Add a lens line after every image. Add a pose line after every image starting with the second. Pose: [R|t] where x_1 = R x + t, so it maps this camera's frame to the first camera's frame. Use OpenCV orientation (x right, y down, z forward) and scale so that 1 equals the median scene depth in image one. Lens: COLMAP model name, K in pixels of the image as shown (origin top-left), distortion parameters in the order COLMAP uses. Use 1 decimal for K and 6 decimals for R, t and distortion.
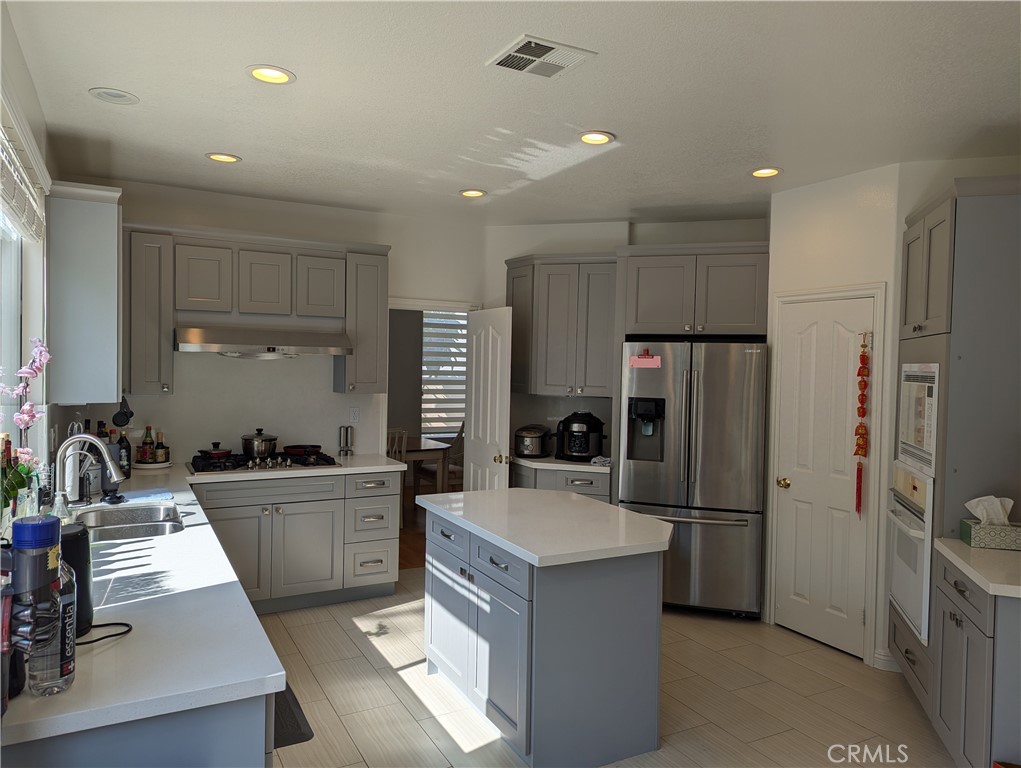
lens RADIAL K [[719.4, 0, 513.6], [0, 719.4, 382.1], [0, 0, 1]] dist [0.095576, -0.133741]
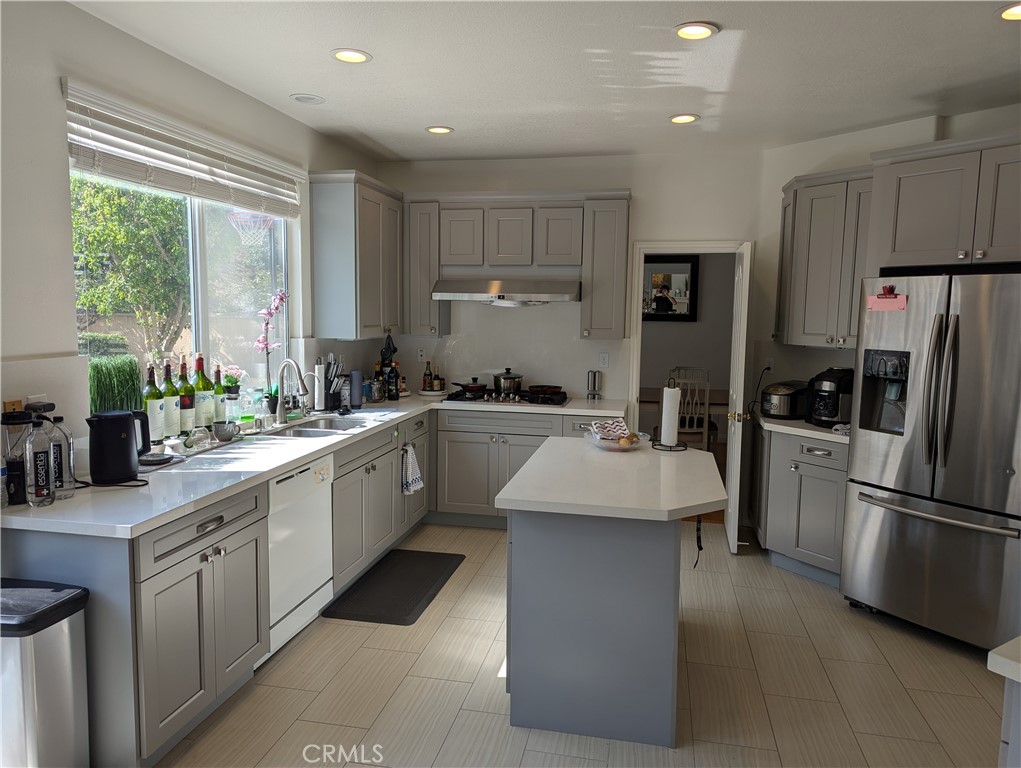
lens RADIAL K [[723.4, 0, 507.4], [0, 723.4, 378.0], [0, 0, 1]] dist [0.092835, -0.108117]
pose [[0.757650, 0.054783, -0.650357, 0.381997], [-0.016921, 0.997785, 0.064336, 0.007154], [0.652441, -0.037740, 0.756899, 0.146647]]
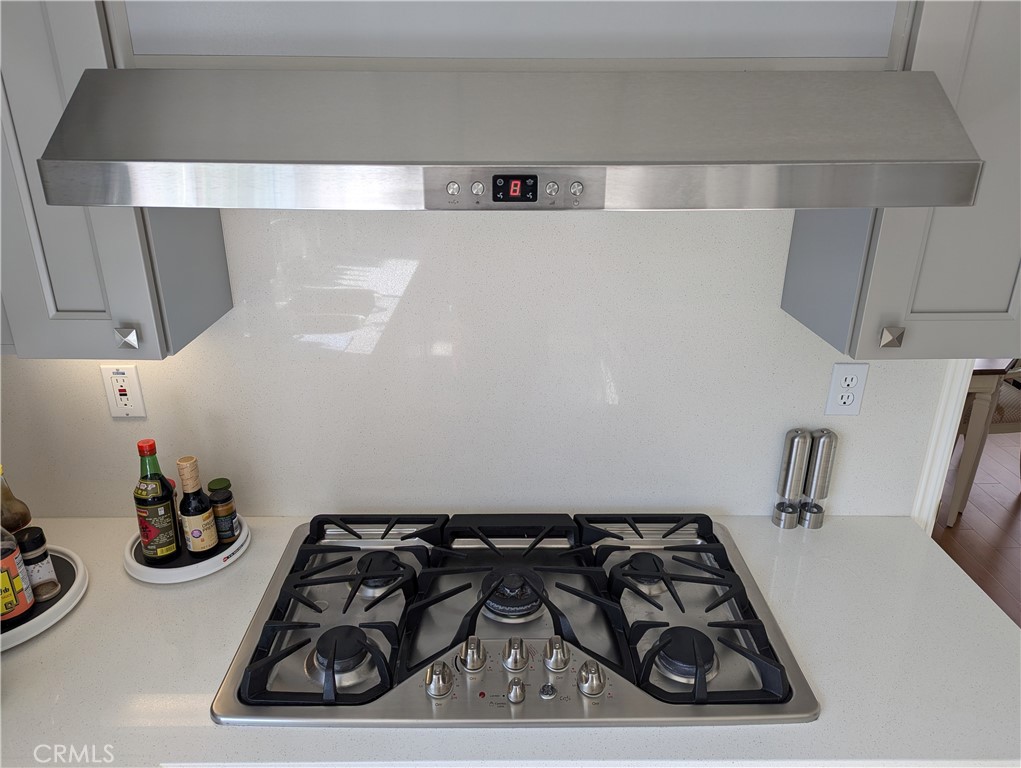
lens RADIAL K [[719.4, 0, 513.6], [0, 719.4, 382.1], [0, 0, 1]] dist [0.095576, -0.133741]
pose [[0.887320, 0.151969, -0.435394, -0.234737], [0.002074, 0.942817, 0.333305, -0.055024], [0.461149, -0.296652, 0.836265, 0.786891]]
